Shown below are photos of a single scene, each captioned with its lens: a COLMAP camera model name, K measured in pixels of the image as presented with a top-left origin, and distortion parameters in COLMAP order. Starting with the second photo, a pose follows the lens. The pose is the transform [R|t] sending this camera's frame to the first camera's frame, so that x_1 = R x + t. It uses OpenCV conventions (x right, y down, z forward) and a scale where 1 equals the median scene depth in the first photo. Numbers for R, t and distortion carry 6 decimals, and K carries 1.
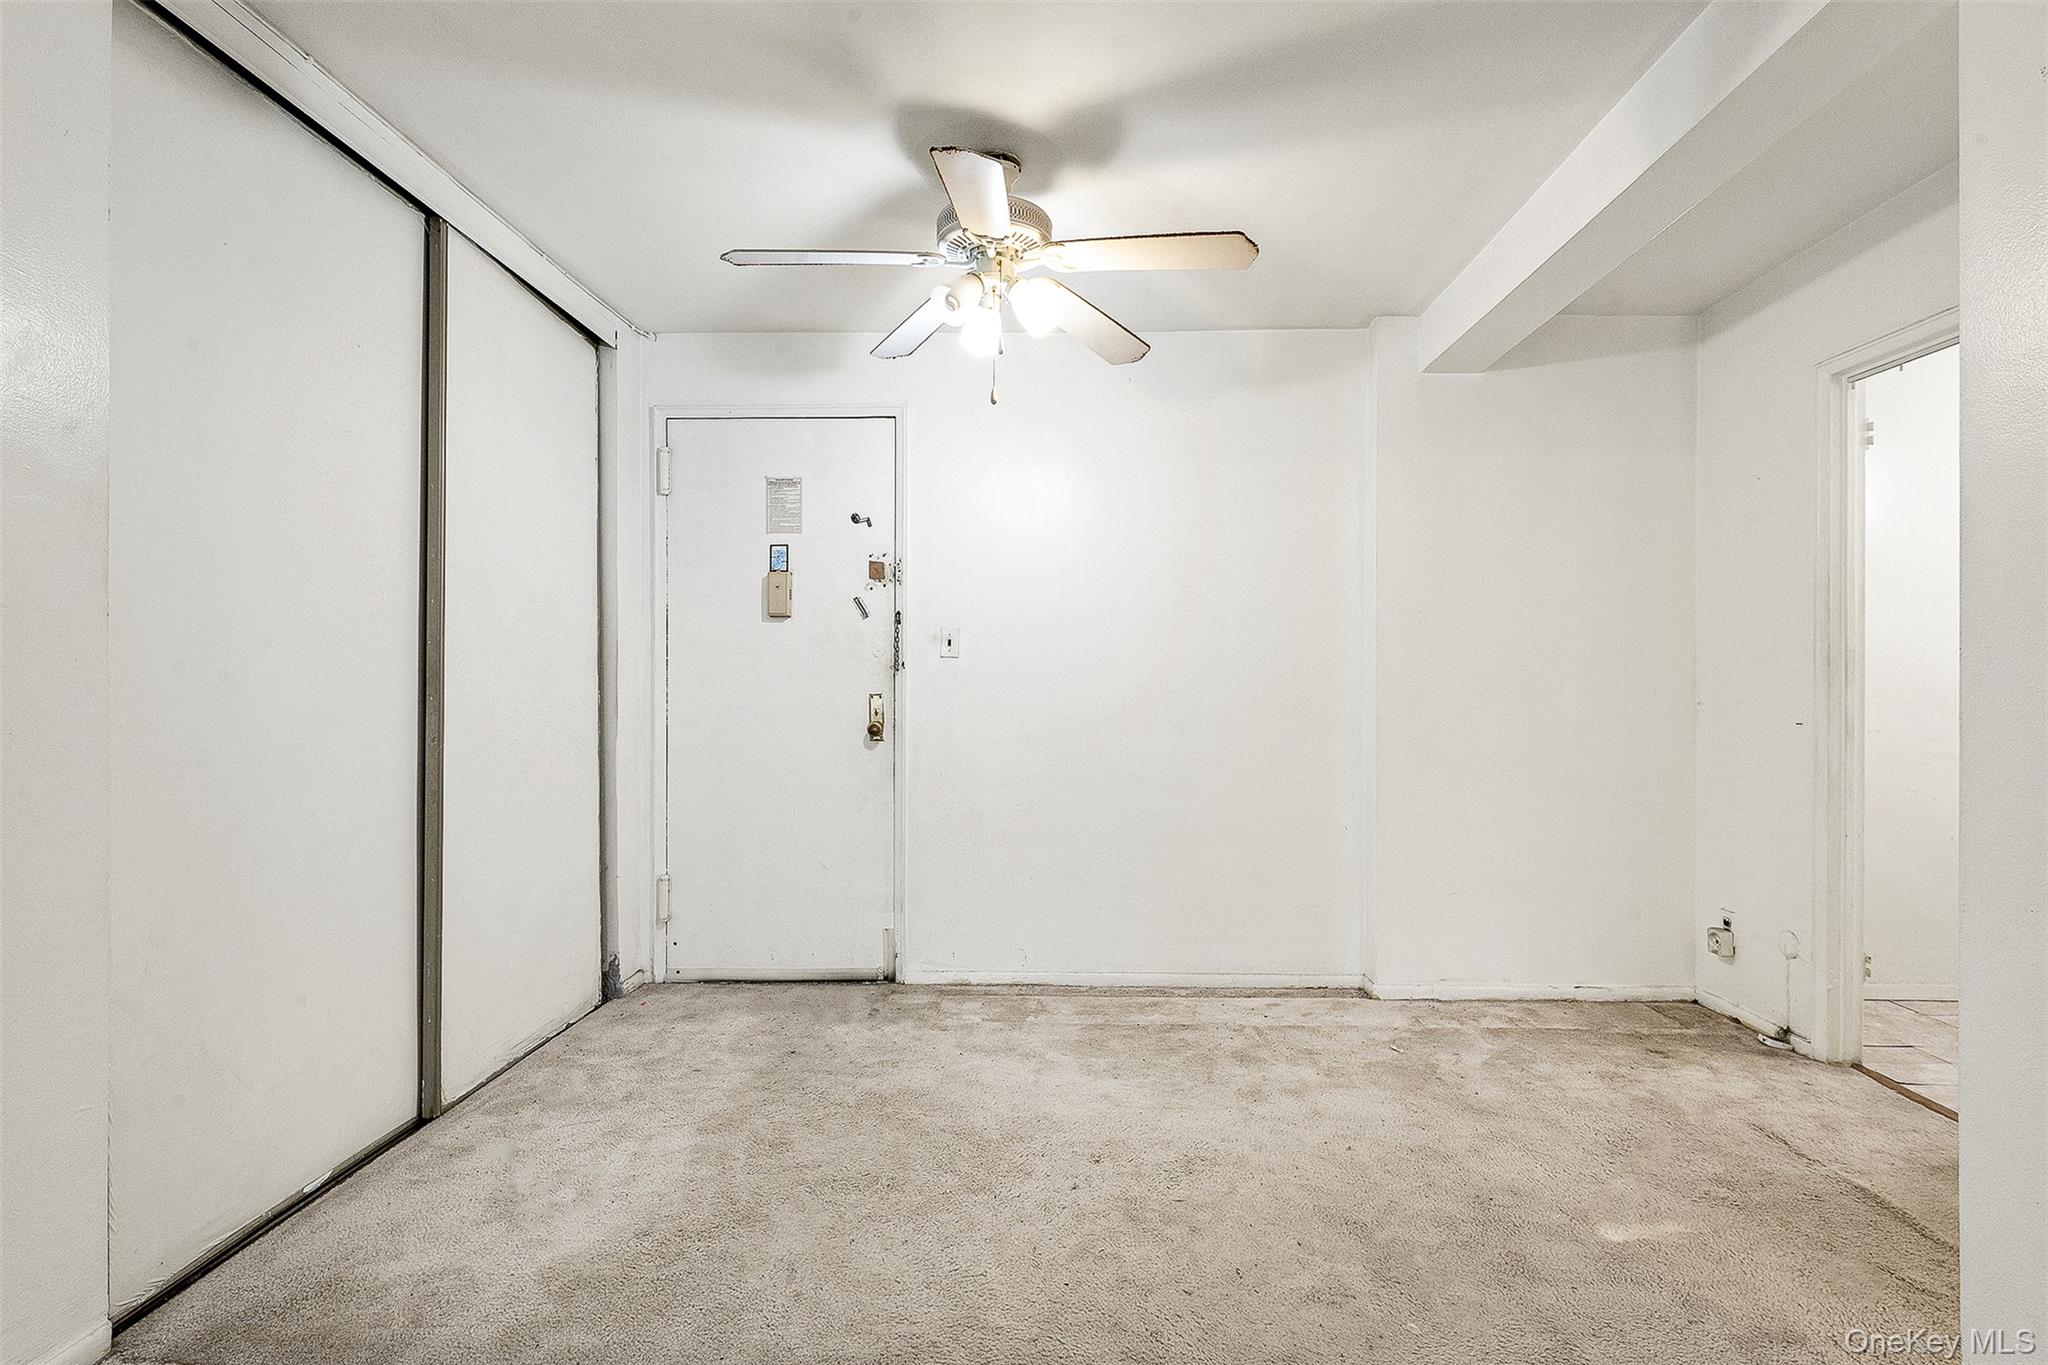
lens RADIAL K [[967.5, 0, 1024.5], [0, 967.5, 689.7], [0, 0, 1]] dist [0.006082, 0.000132]
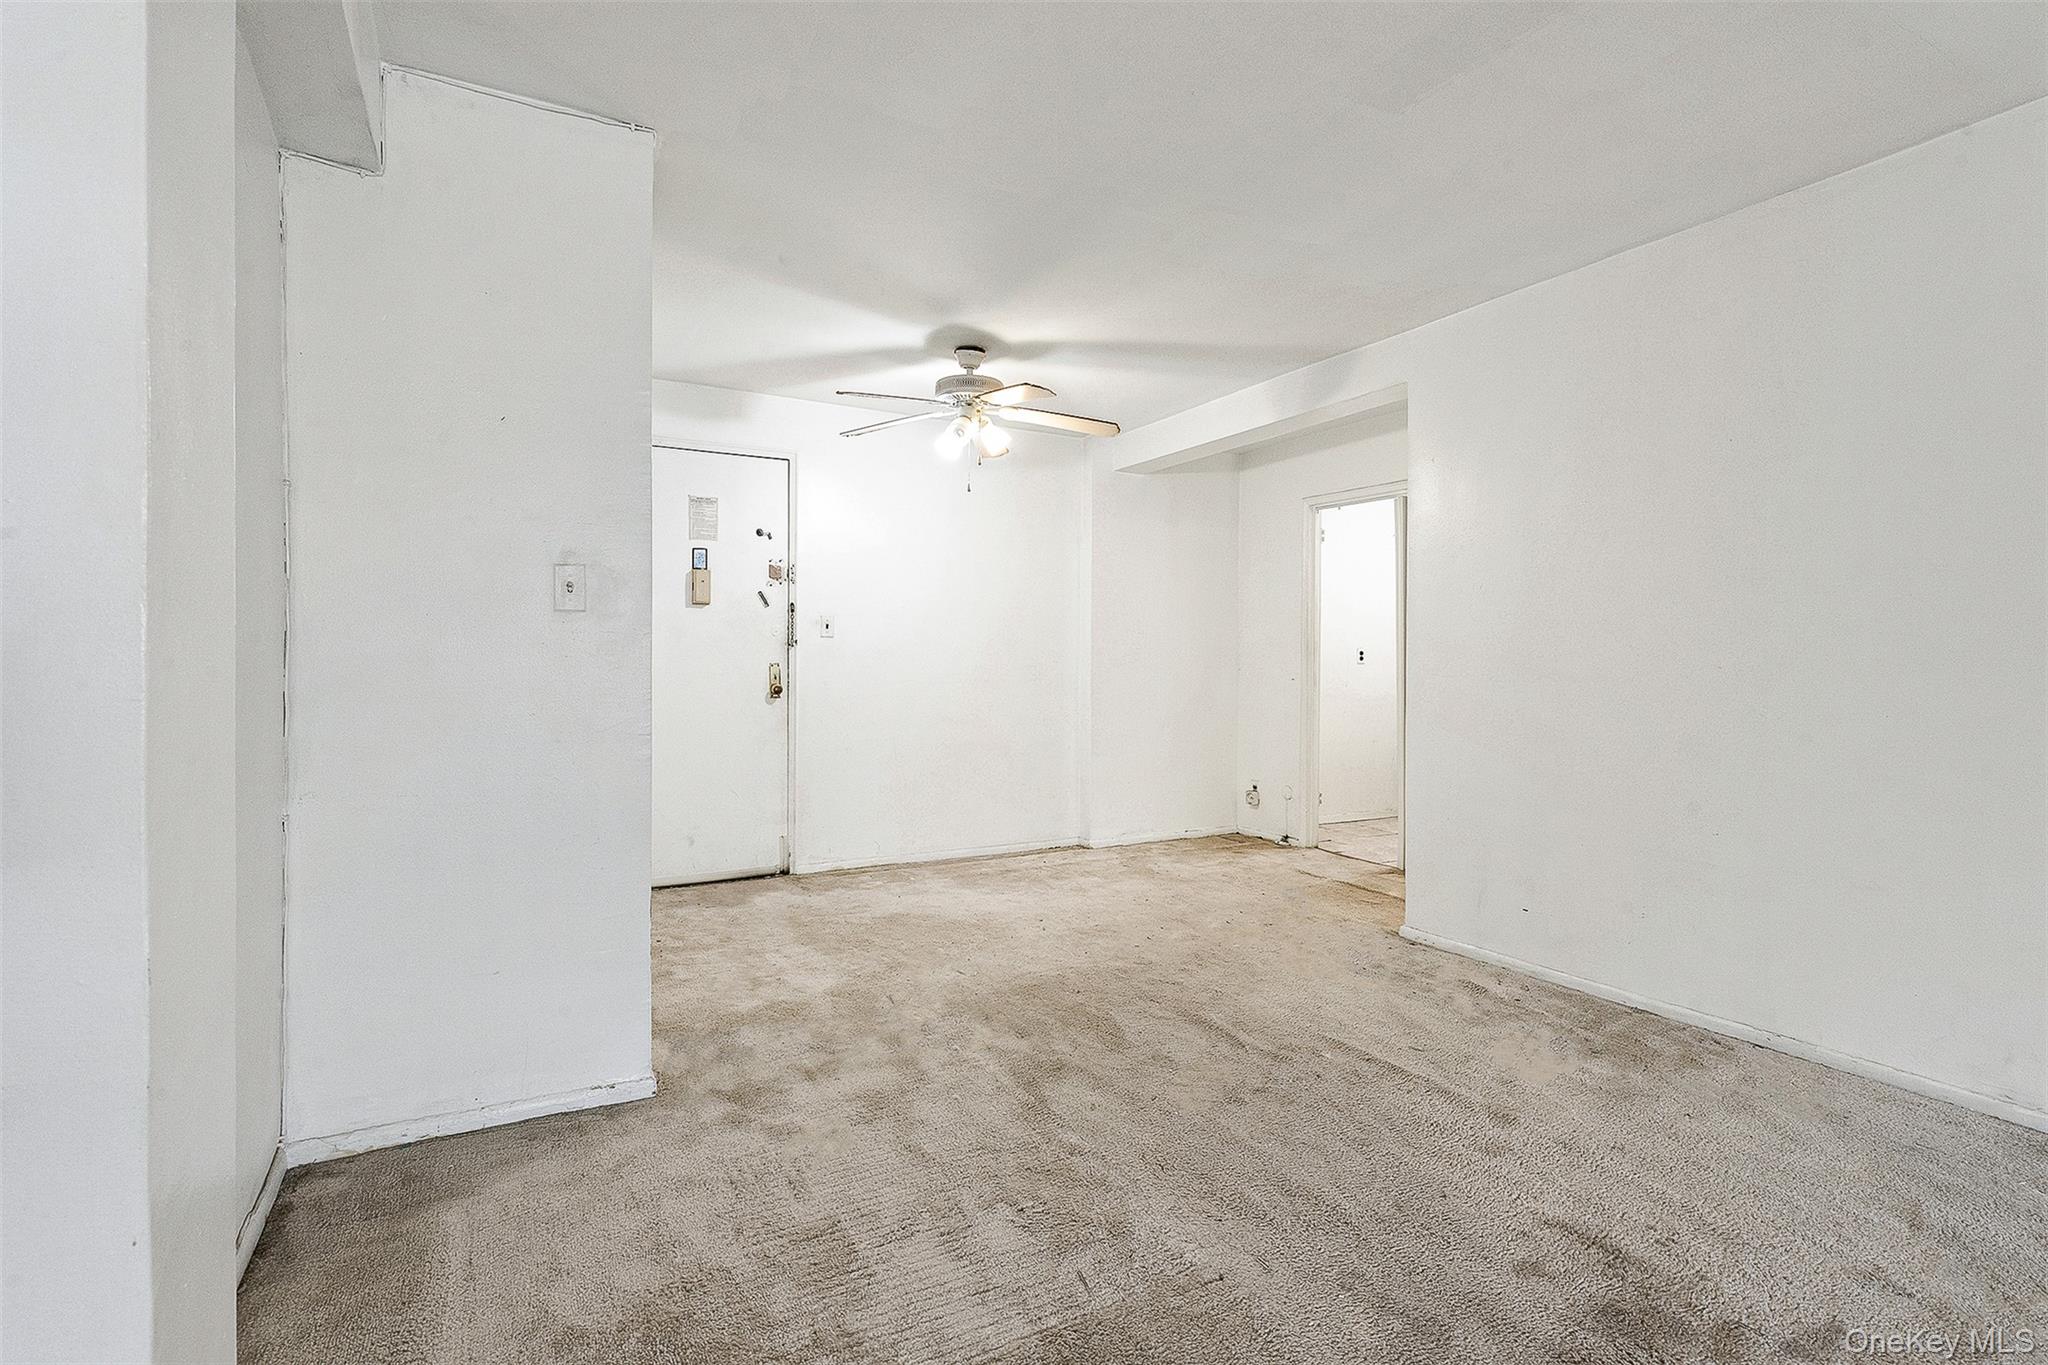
lens RADIAL K [[950.0, 0, 1008.6], [0, 950.0, 667.9], [0, 0, 1]] dist [0.000672, 0.000046]
pose [[0.872823, -0.001693, 0.488033, -0.517169], [-0.002643, 0.999963, 0.008195, -0.001013], [-0.488029, -0.008442, 0.872786, -0.318747]]
